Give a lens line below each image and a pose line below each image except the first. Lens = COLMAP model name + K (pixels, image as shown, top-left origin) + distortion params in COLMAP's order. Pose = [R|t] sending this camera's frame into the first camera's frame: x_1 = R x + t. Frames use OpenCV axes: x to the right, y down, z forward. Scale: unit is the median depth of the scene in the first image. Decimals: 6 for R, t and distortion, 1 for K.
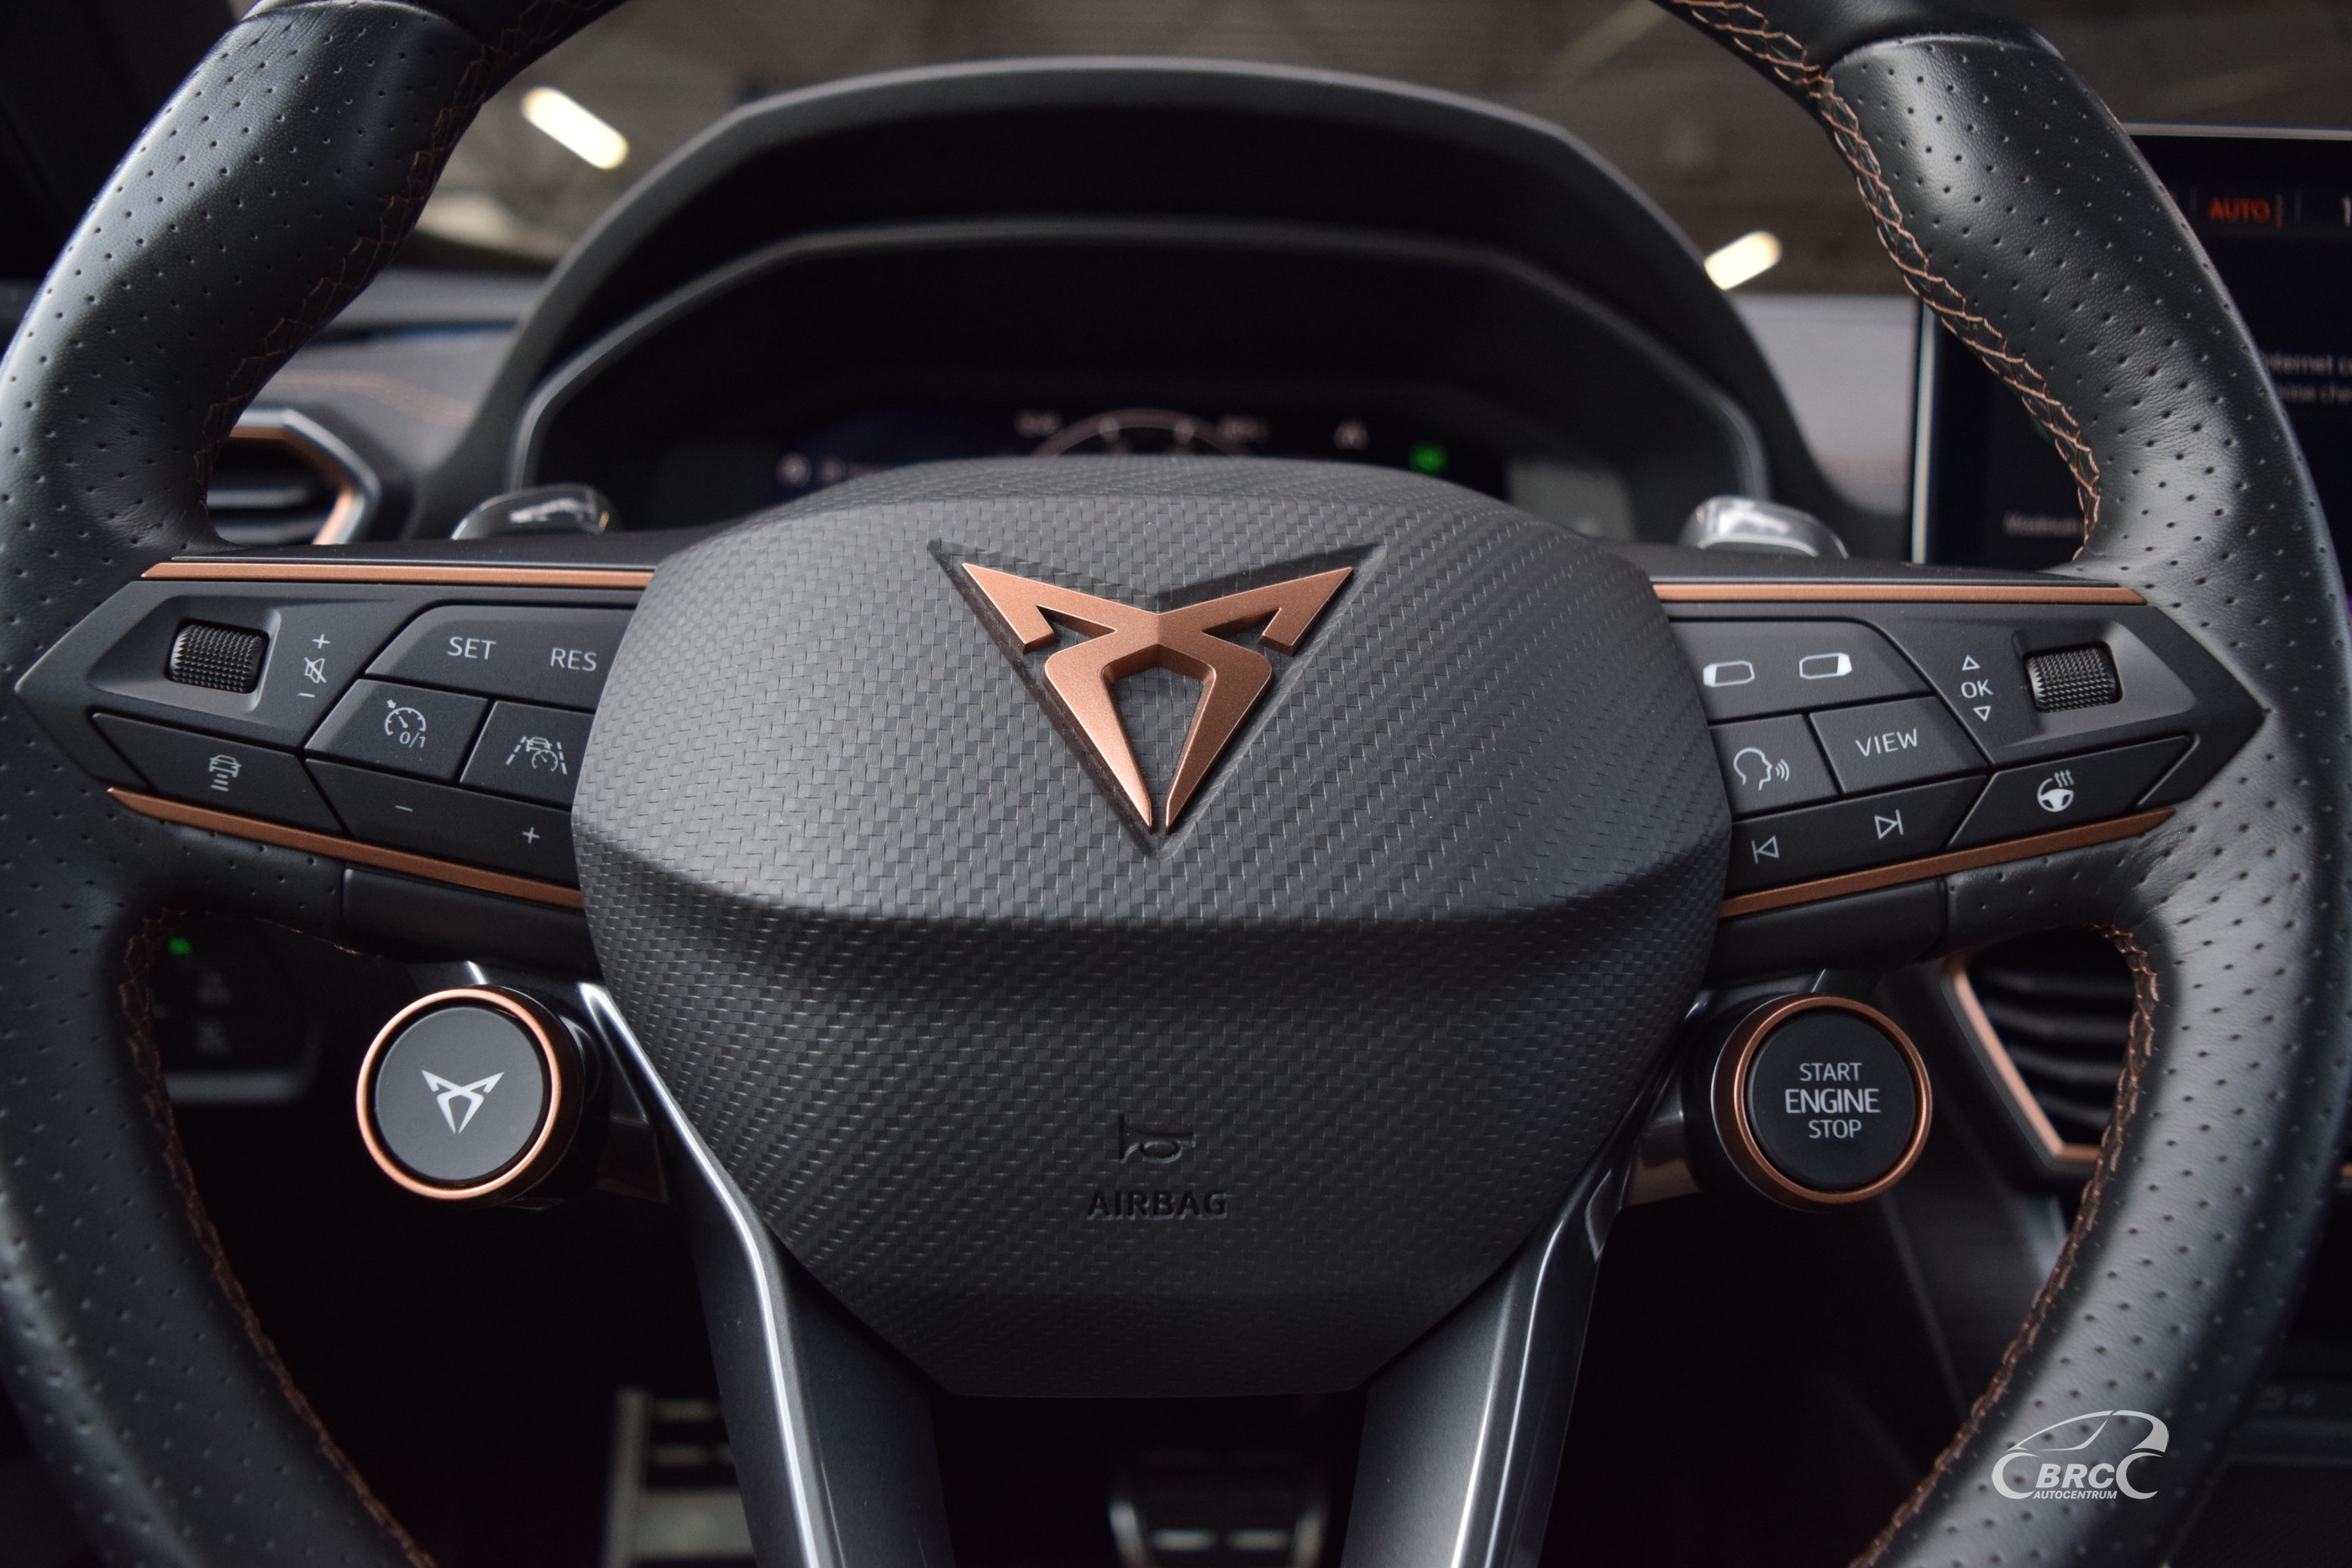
lens RADIAL K [[1773.0, 0, 1176.0], [0, 1773.0, 784.0], [0, 0, 1]] dist [-0.097180, 0.005634]
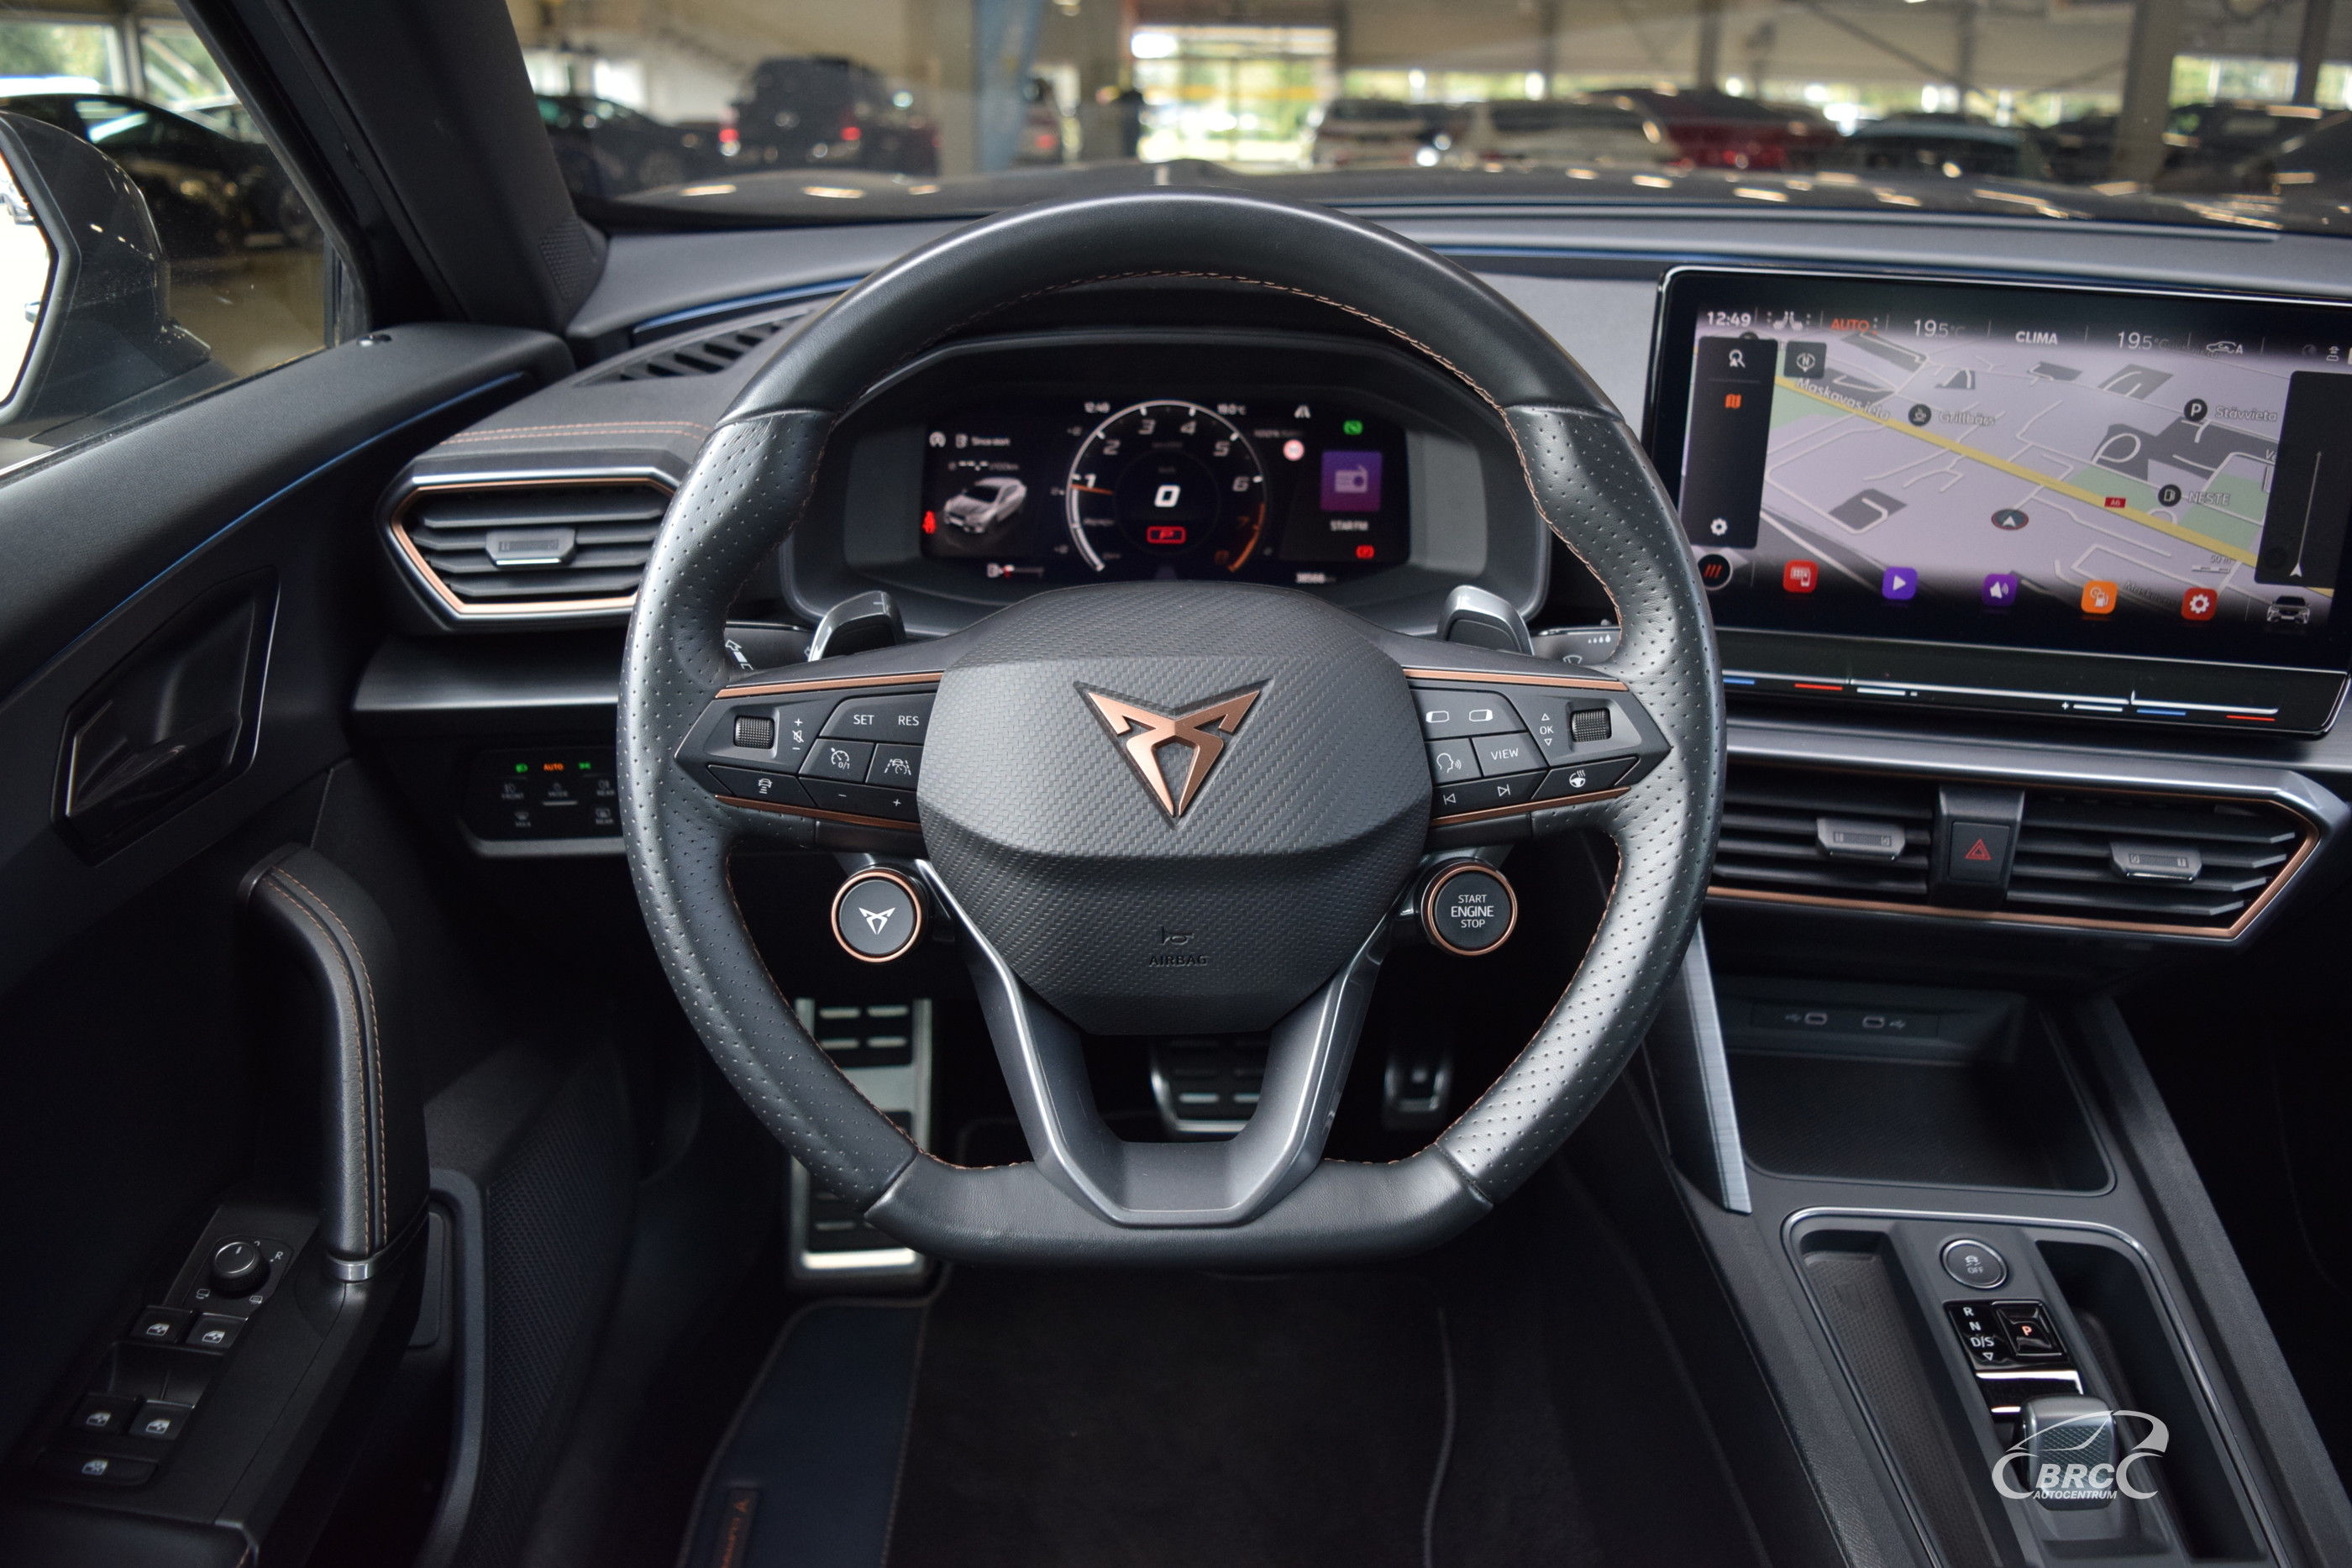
lens RADIAL K [[1773.0, 0, 1176.0], [0, 1773.0, 784.0], [0, 0, 1]] dist [-0.097180, 0.005634]
pose [[0.999833, -0.012023, -0.013790, 0.022015], [0.014892, 0.972688, 0.231640, -0.531382], [0.010628, -0.231807, 0.972704, -1.238794]]
